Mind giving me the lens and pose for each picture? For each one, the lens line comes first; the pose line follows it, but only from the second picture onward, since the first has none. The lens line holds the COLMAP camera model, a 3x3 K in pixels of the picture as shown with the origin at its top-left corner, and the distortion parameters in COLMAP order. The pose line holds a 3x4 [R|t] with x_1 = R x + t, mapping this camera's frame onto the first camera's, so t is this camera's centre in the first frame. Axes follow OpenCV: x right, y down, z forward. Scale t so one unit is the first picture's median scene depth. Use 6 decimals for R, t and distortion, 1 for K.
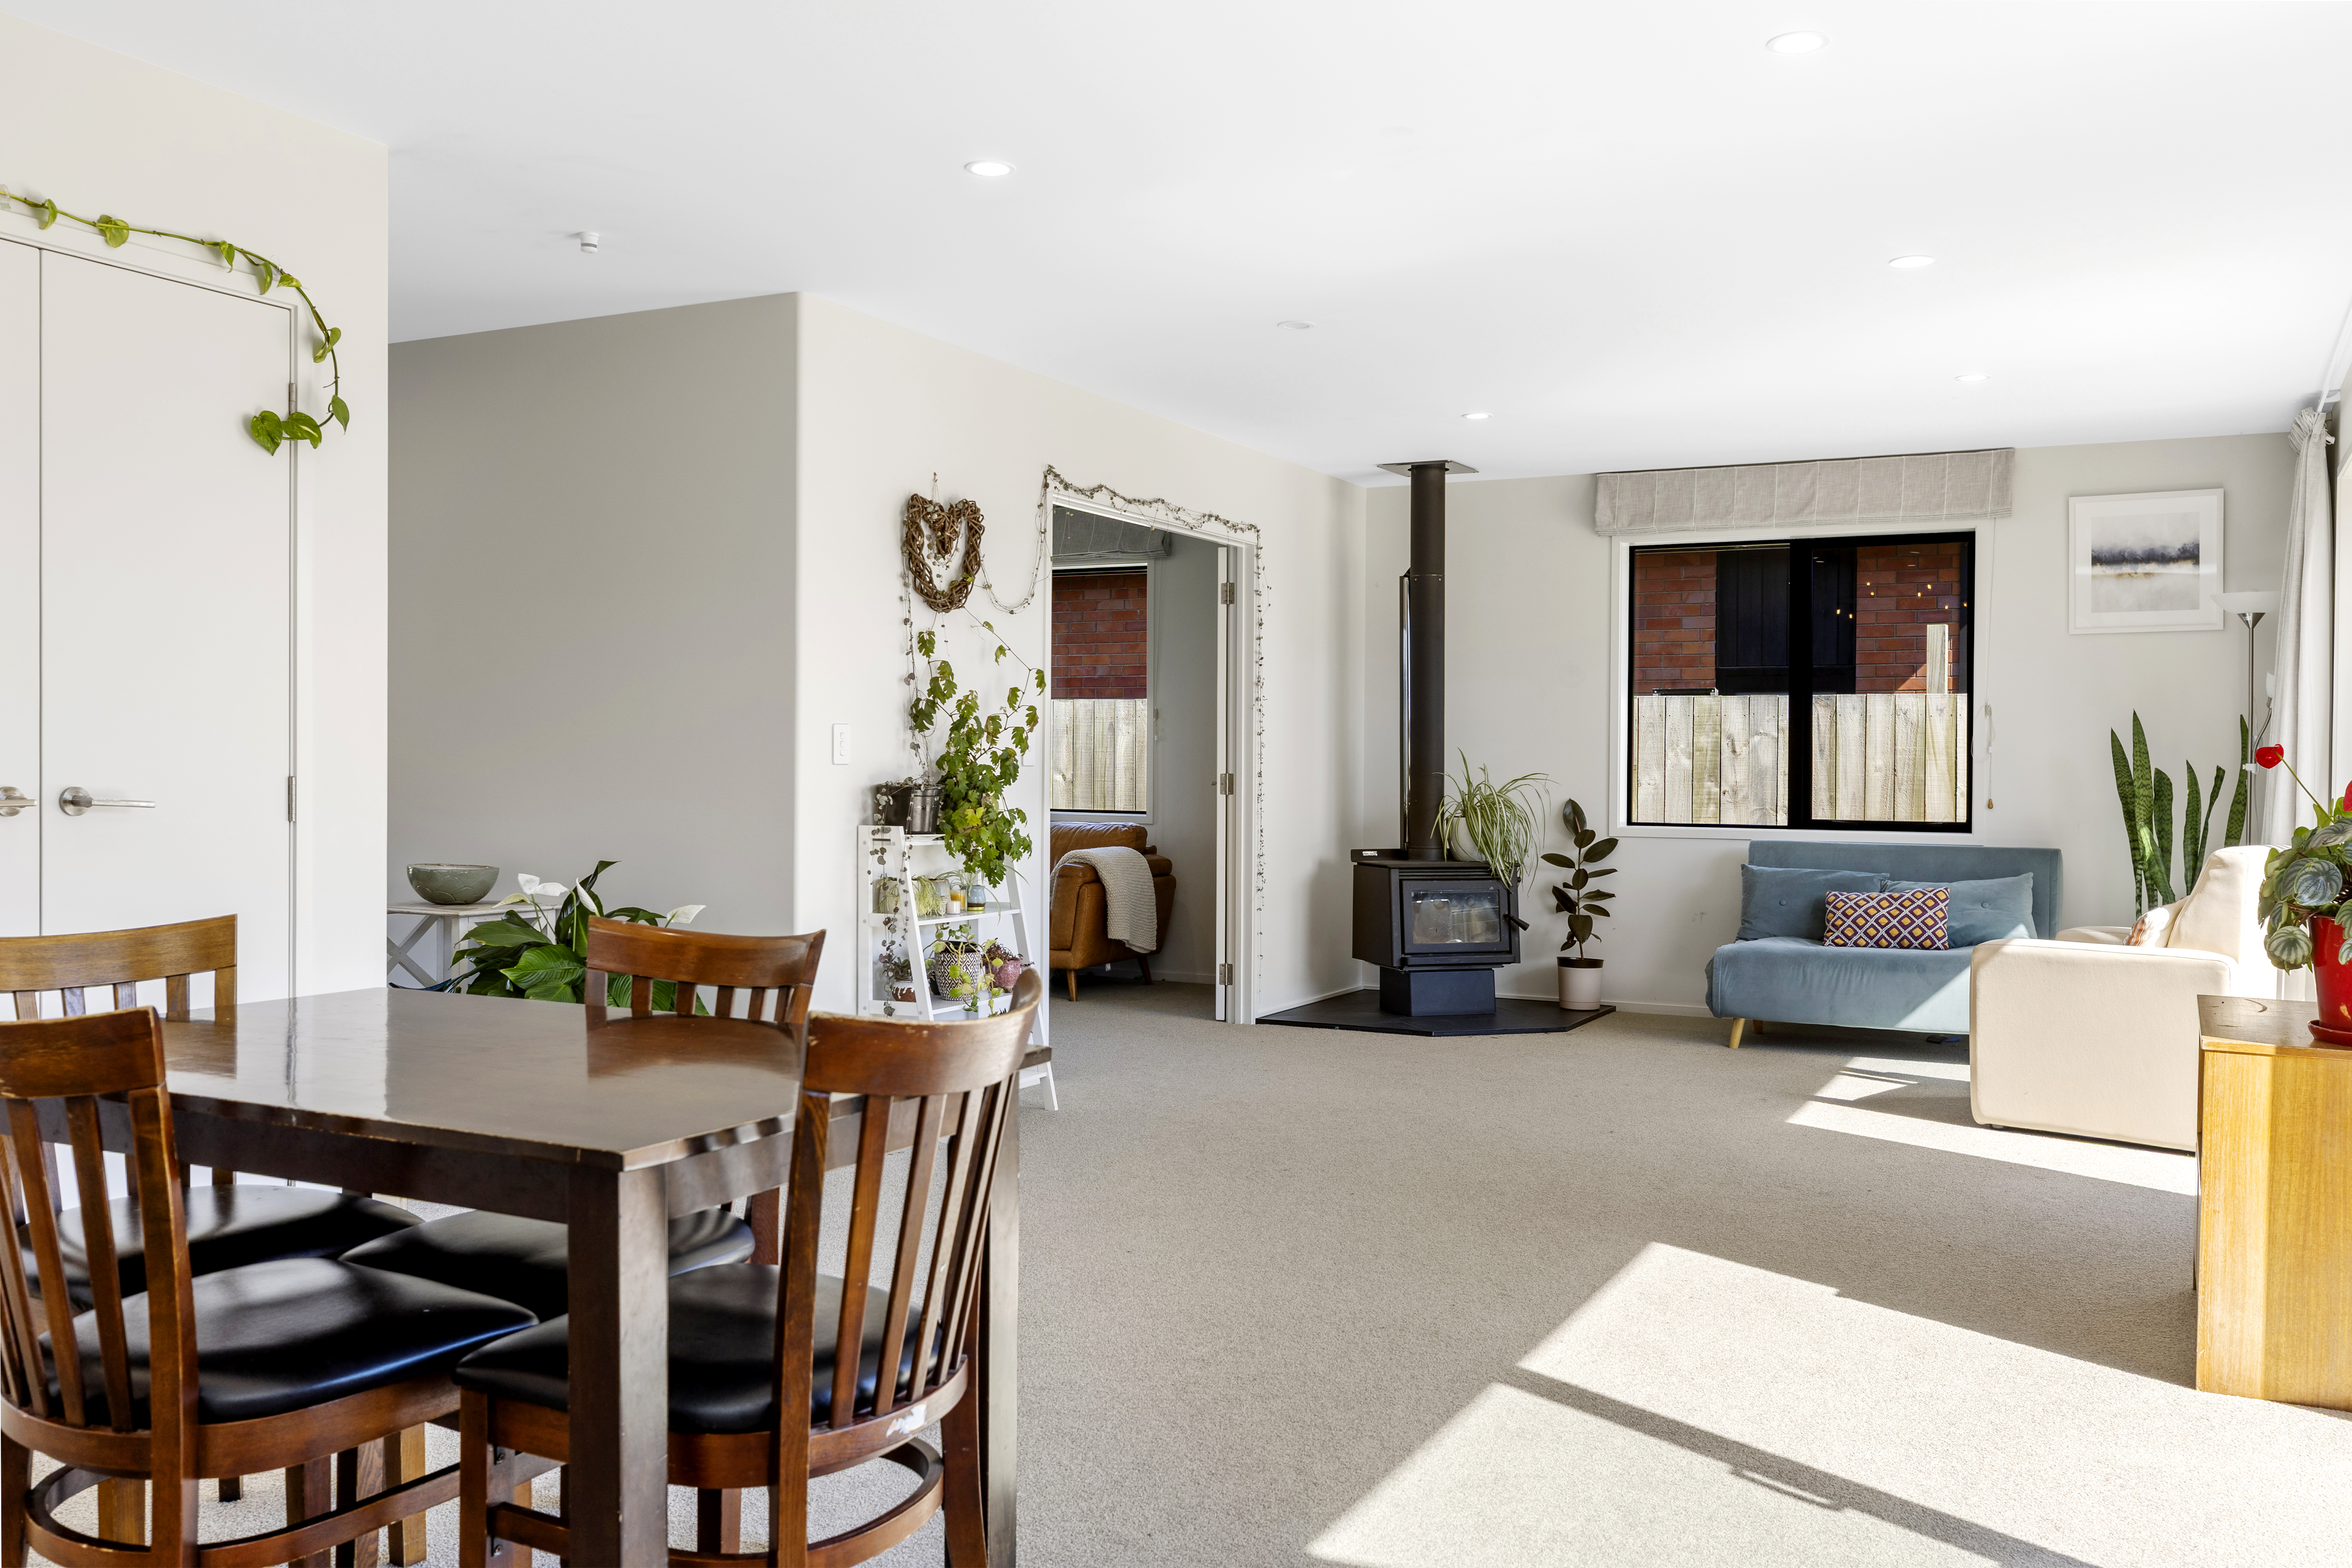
lens RADIAL K [[1934.8, 0, 1176.0], [0, 1934.8, 784.0], [0, 0, 1]] dist [-0.001743, -0.000796]
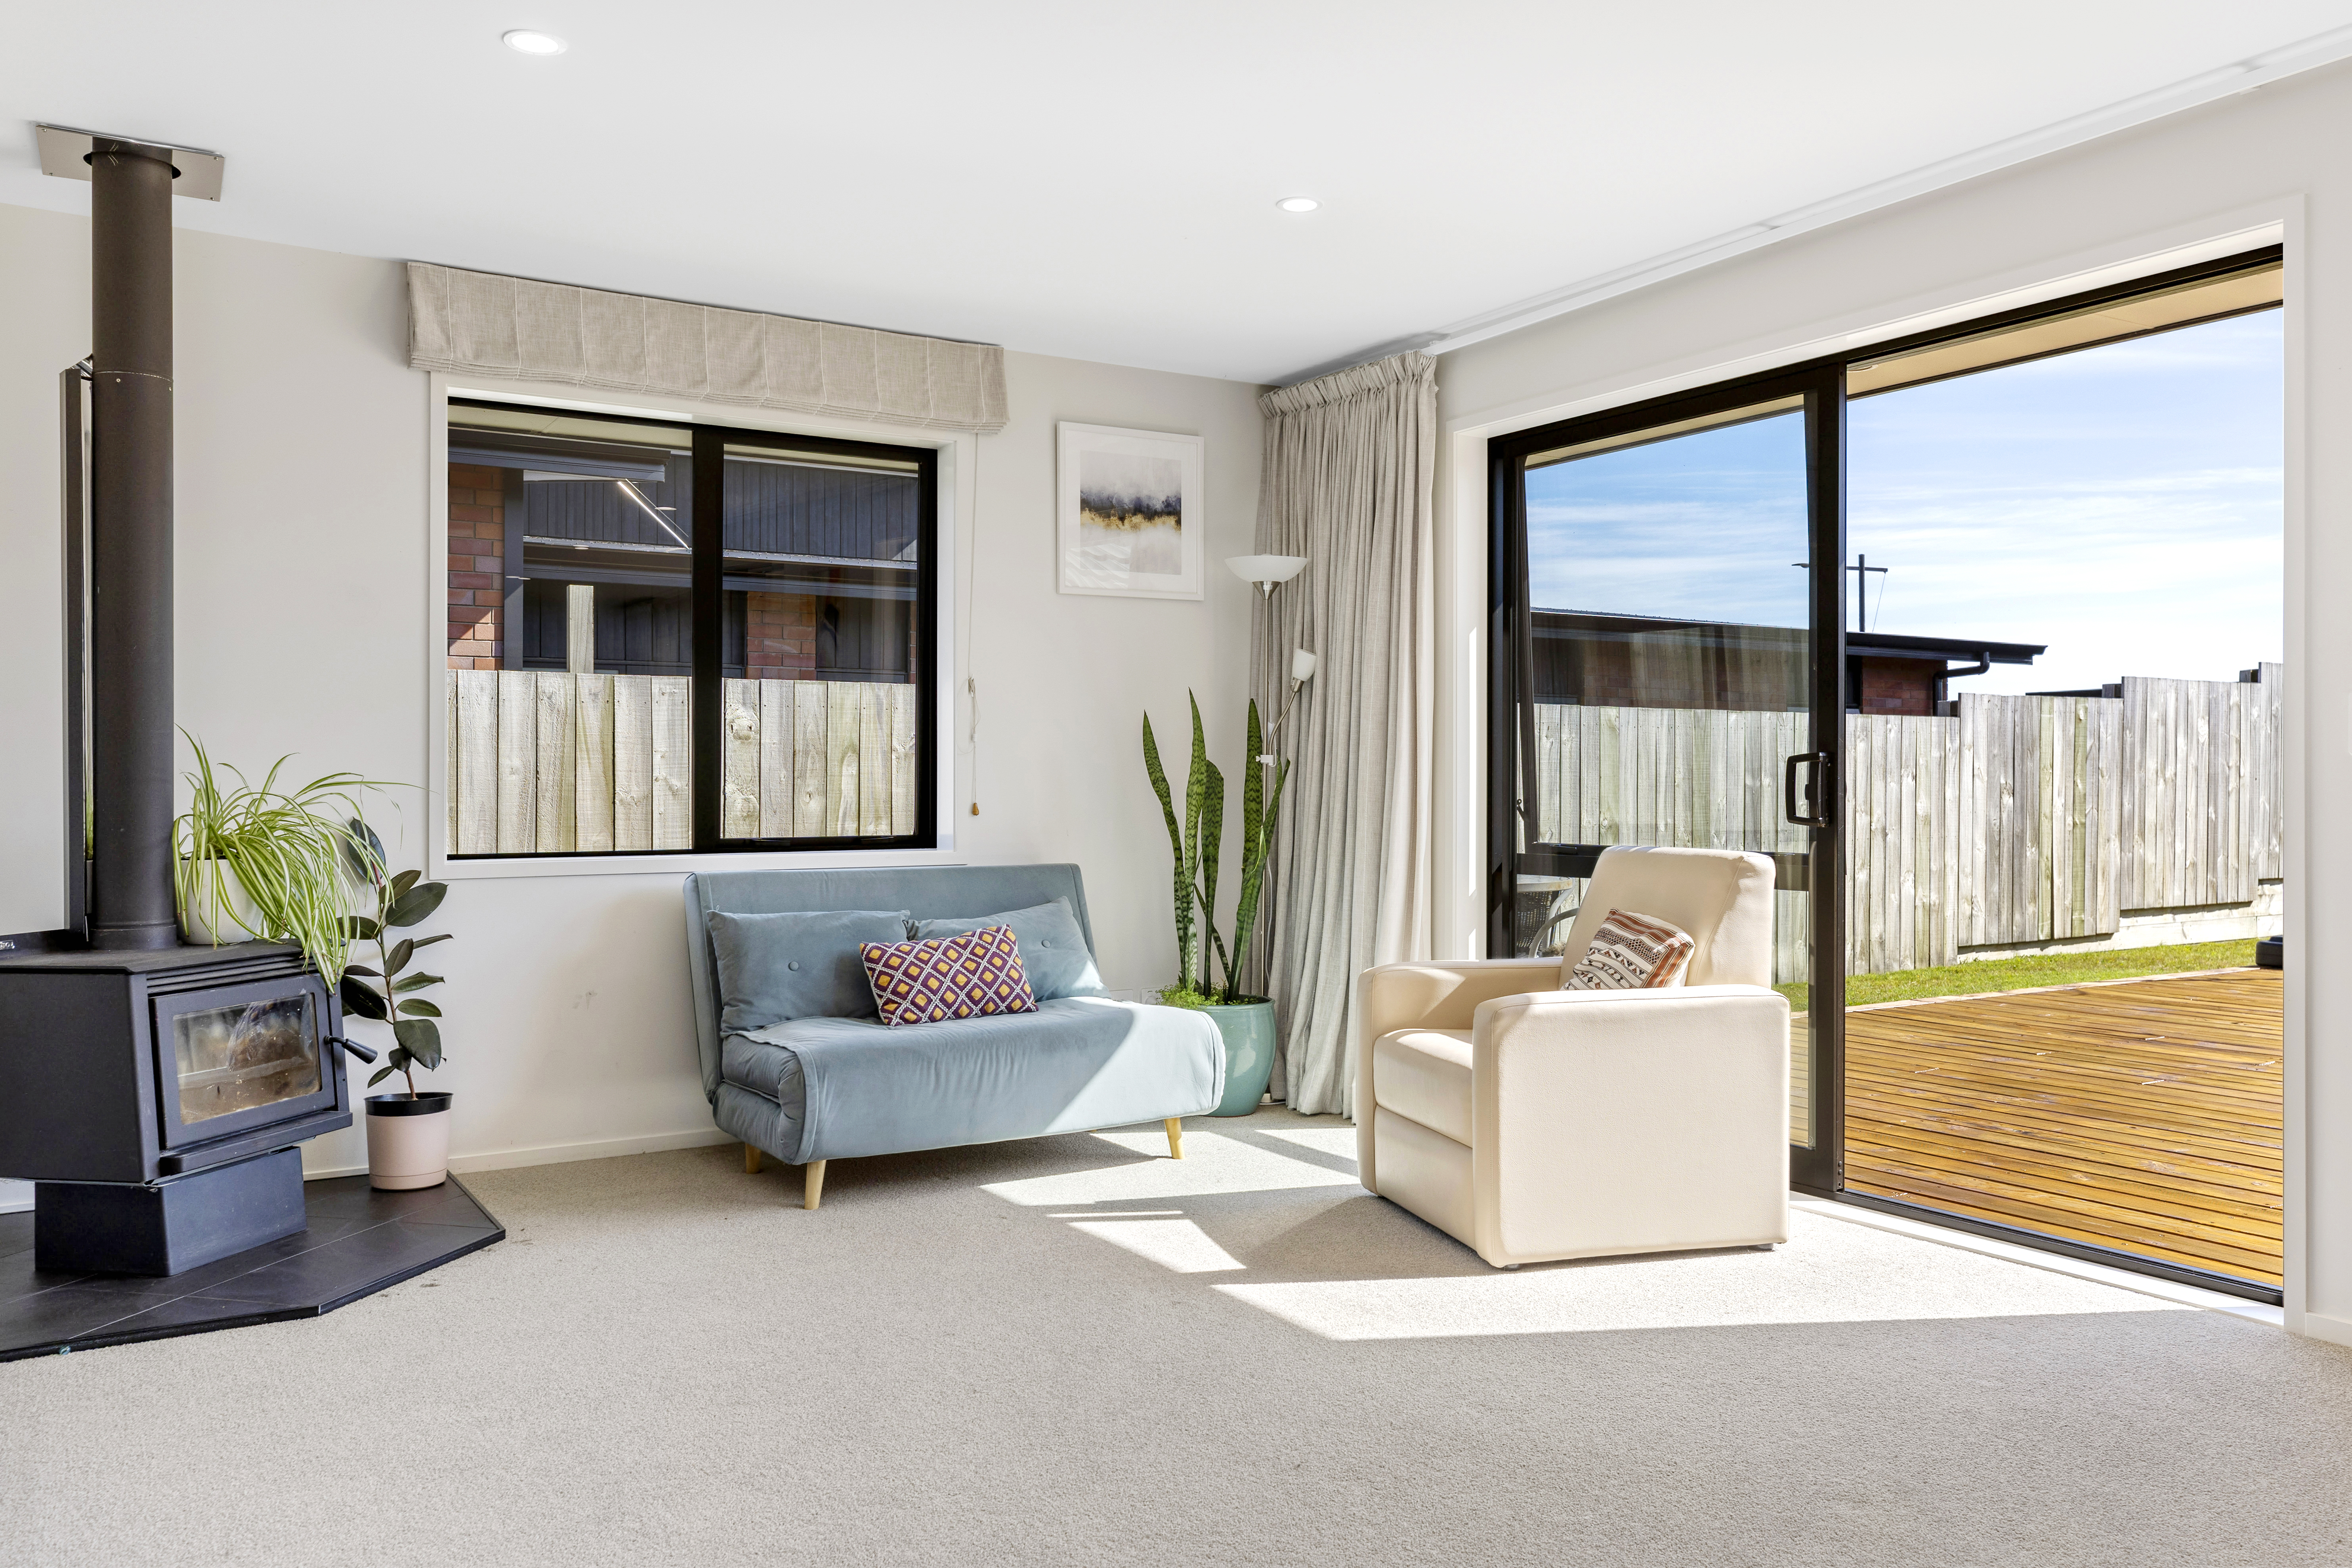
lens RADIAL K [[1765.9, 0, 1177.0], [0, 1765.9, 761.0], [0, 0, 1]] dist [-0.001657, 0.000875]
pose [[0.501116, 0.002170, 0.865378, -0.137450], [0.015362, 0.999817, -0.011402, 0.000600], [-0.865244, 0.019008, 0.500991, 0.576907]]
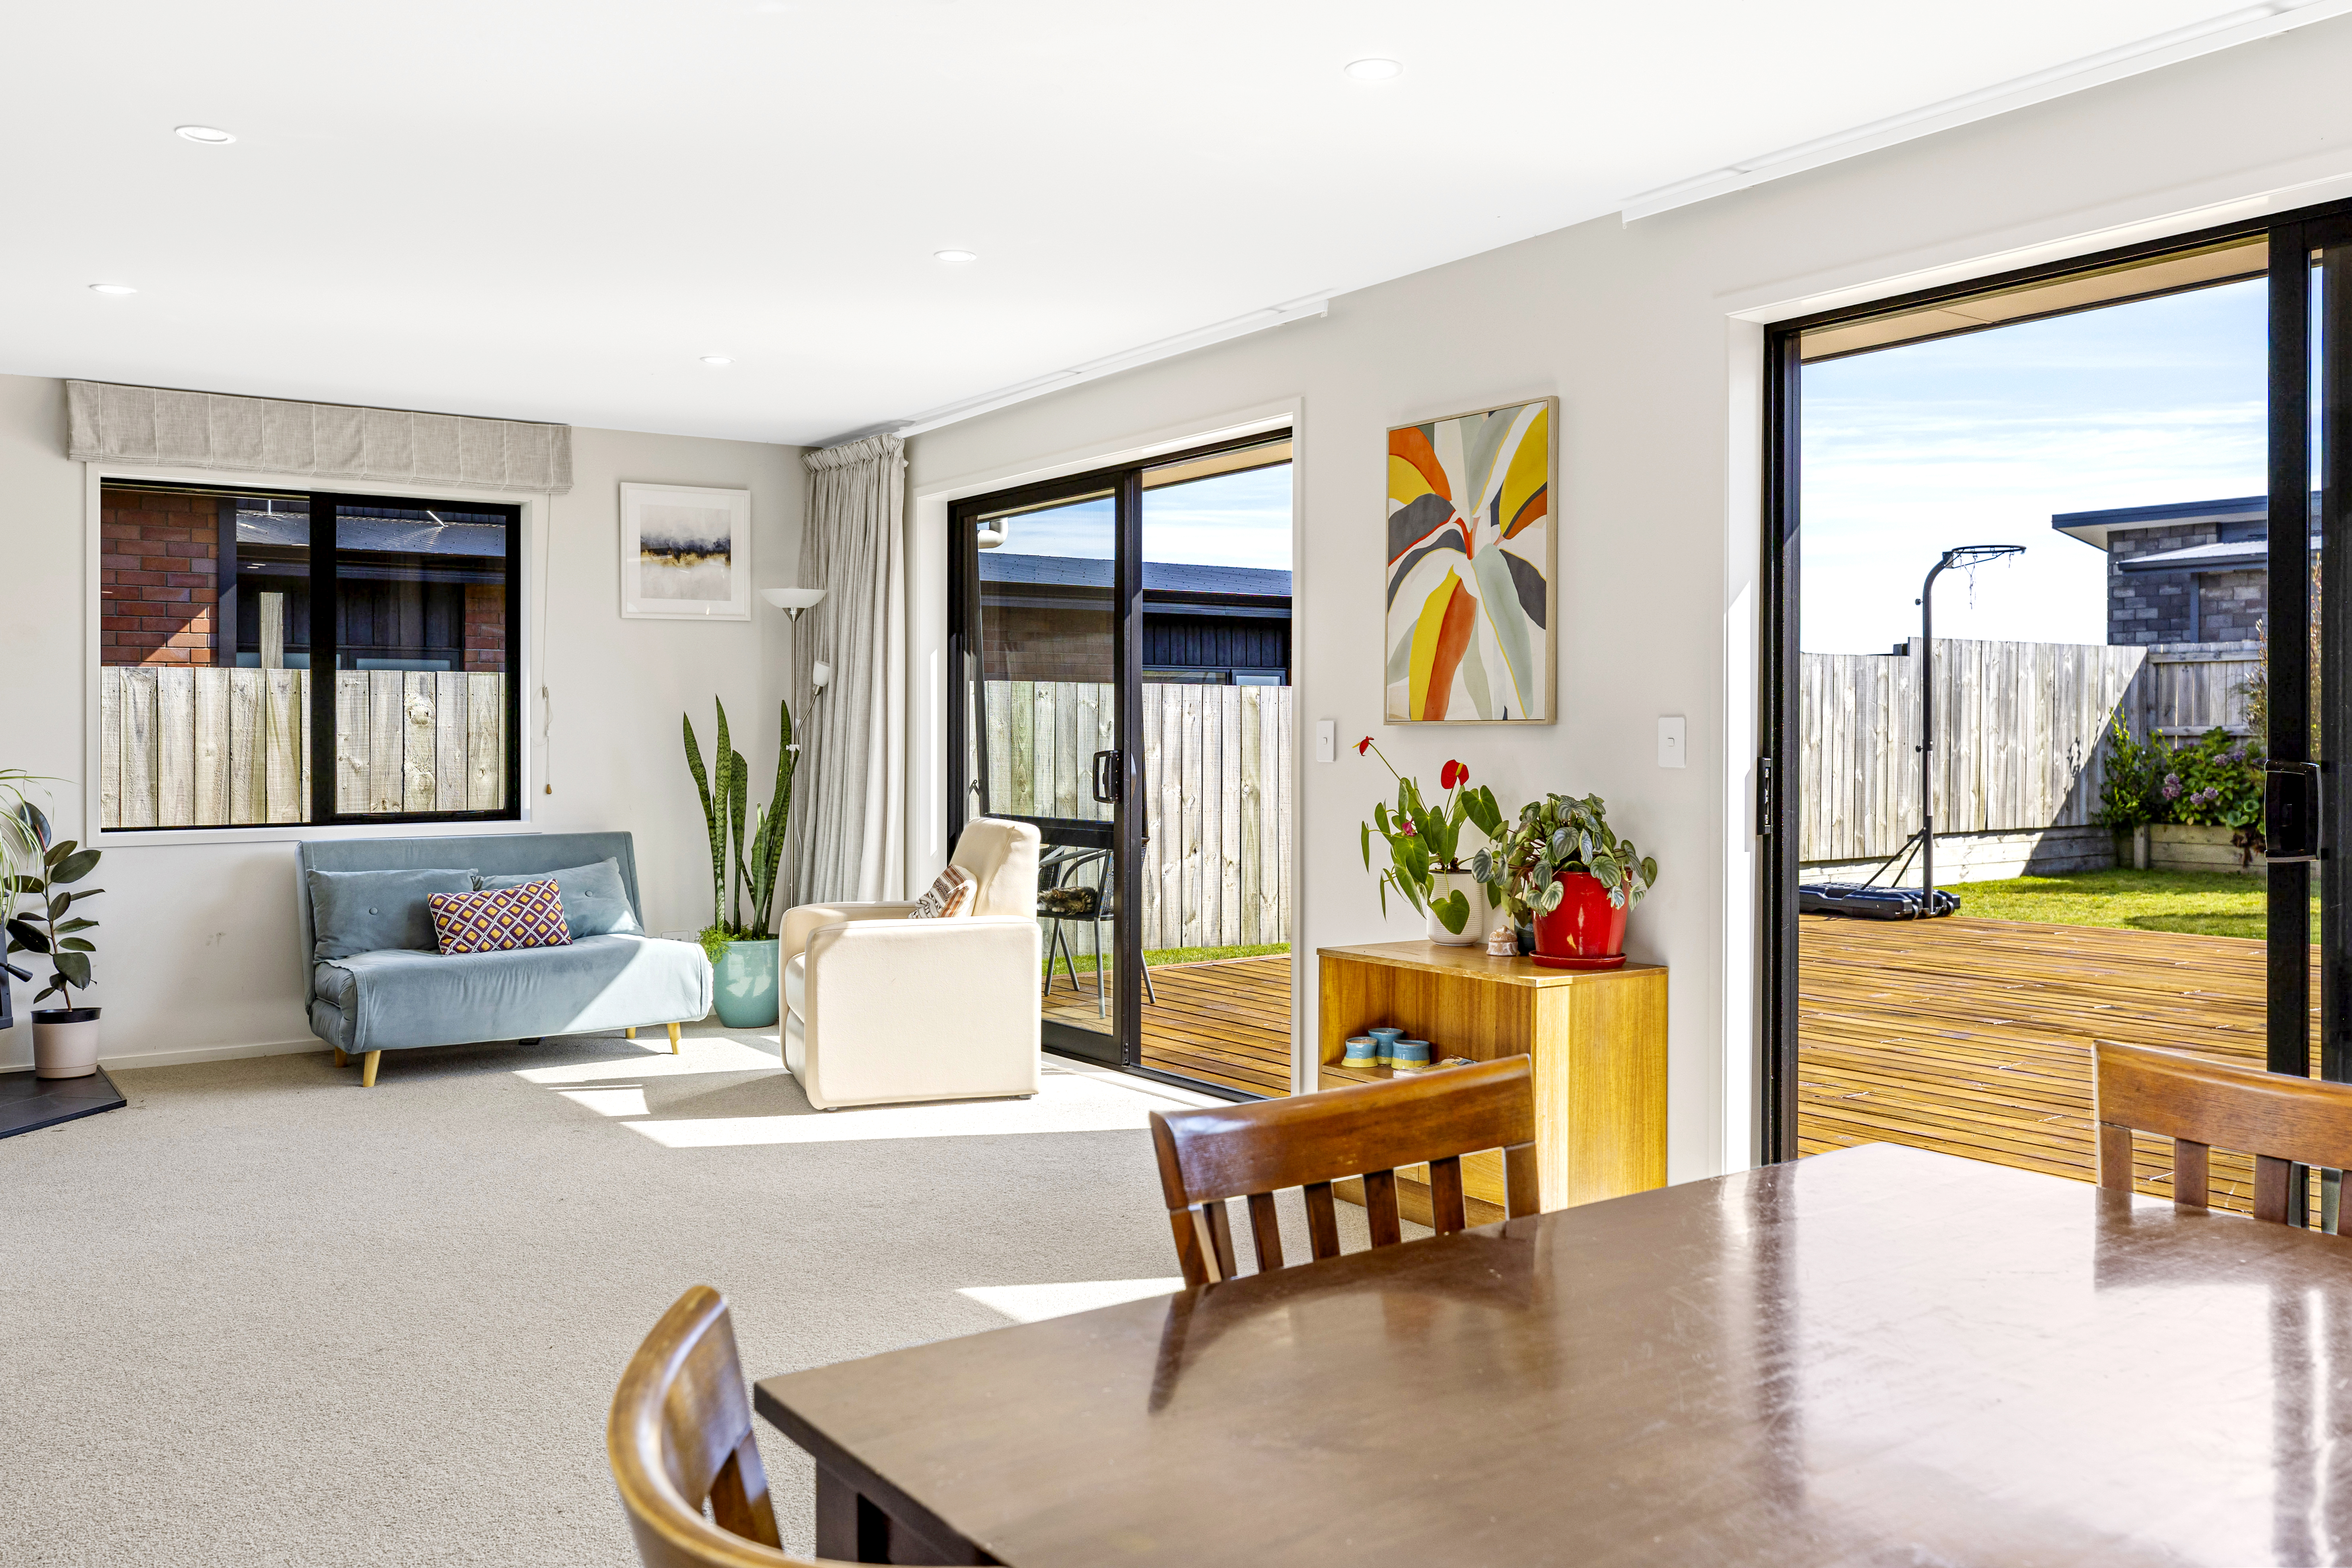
lens RADIAL K [[1907.9, 0, 1202.9], [0, 1907.9, 718.7], [0, 0, 1]] dist [0.002903, 0.003182]
pose [[0.448987, -0.002419, 0.893535, -0.281005], [0.017828, 0.999822, -0.006252, -0.012999], [-0.893360, 0.018736, 0.448950, 0.275596]]
